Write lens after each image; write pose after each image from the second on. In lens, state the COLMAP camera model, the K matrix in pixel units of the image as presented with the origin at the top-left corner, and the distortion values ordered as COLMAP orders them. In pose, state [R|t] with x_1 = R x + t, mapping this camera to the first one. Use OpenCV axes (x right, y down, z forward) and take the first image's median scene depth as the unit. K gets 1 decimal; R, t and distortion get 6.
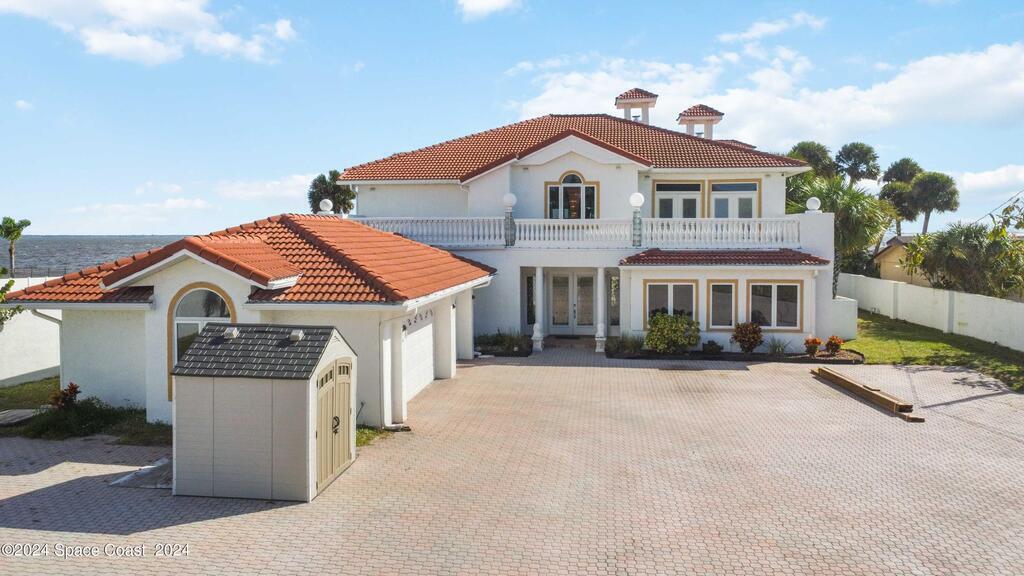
lens RADIAL K [[764.5, 0, 512.0], [0, 764.5, 288.0], [0, 0, 1]] dist [0.003000, -0.001273]
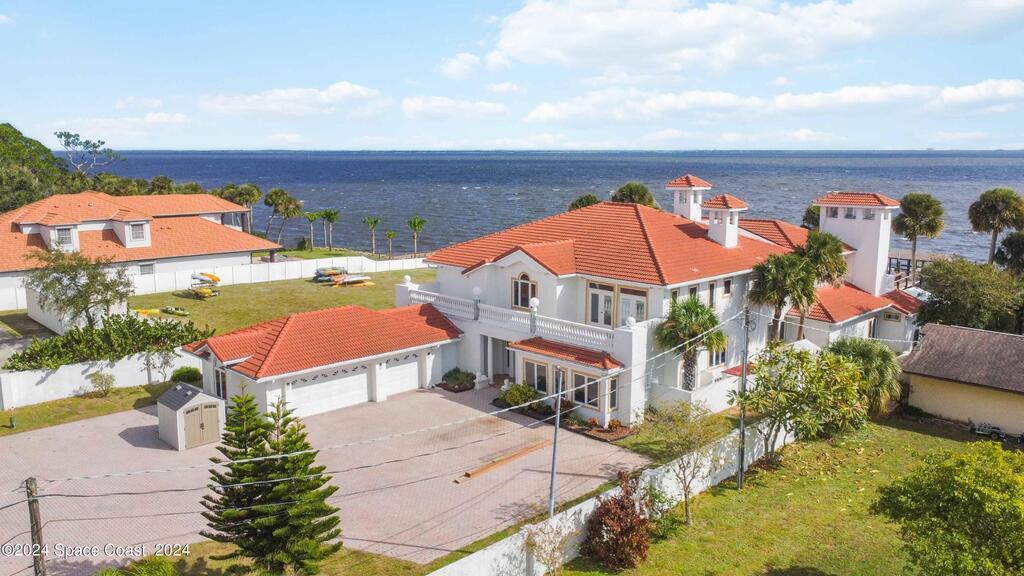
lens RADIAL K [[769.9, 0, 521.4], [0, 769.9, 318.8], [0, 0, 1]] dist [0.000621, -0.002458]
pose [[0.788850, 0.131219, -0.600414, 1.083869], [-0.047416, 0.987024, 0.153415, -0.323019], [0.612754, -0.092552, 0.784835, -0.204290]]
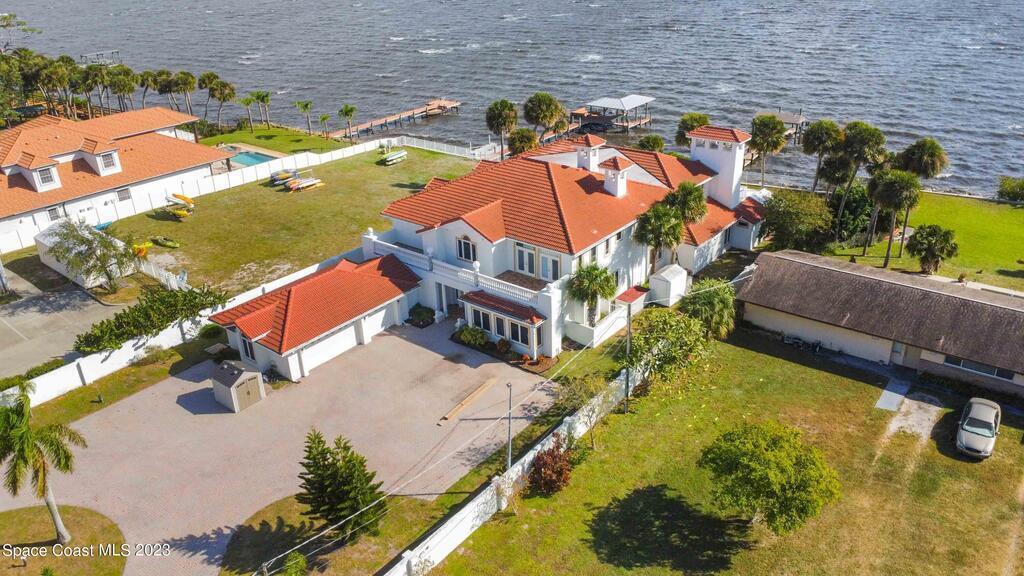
lens RADIAL K [[726.7, 0, 512.0], [0, 726.7, 288.0], [0, 0, 1]] dist [-0.002890, -0.001996]
pose [[0.854501, 0.215328, -0.472718, 1.186821], [-0.009101, 0.916102, 0.400842, -0.847043], [0.519371, -0.338217, 0.784770, -0.471430]]
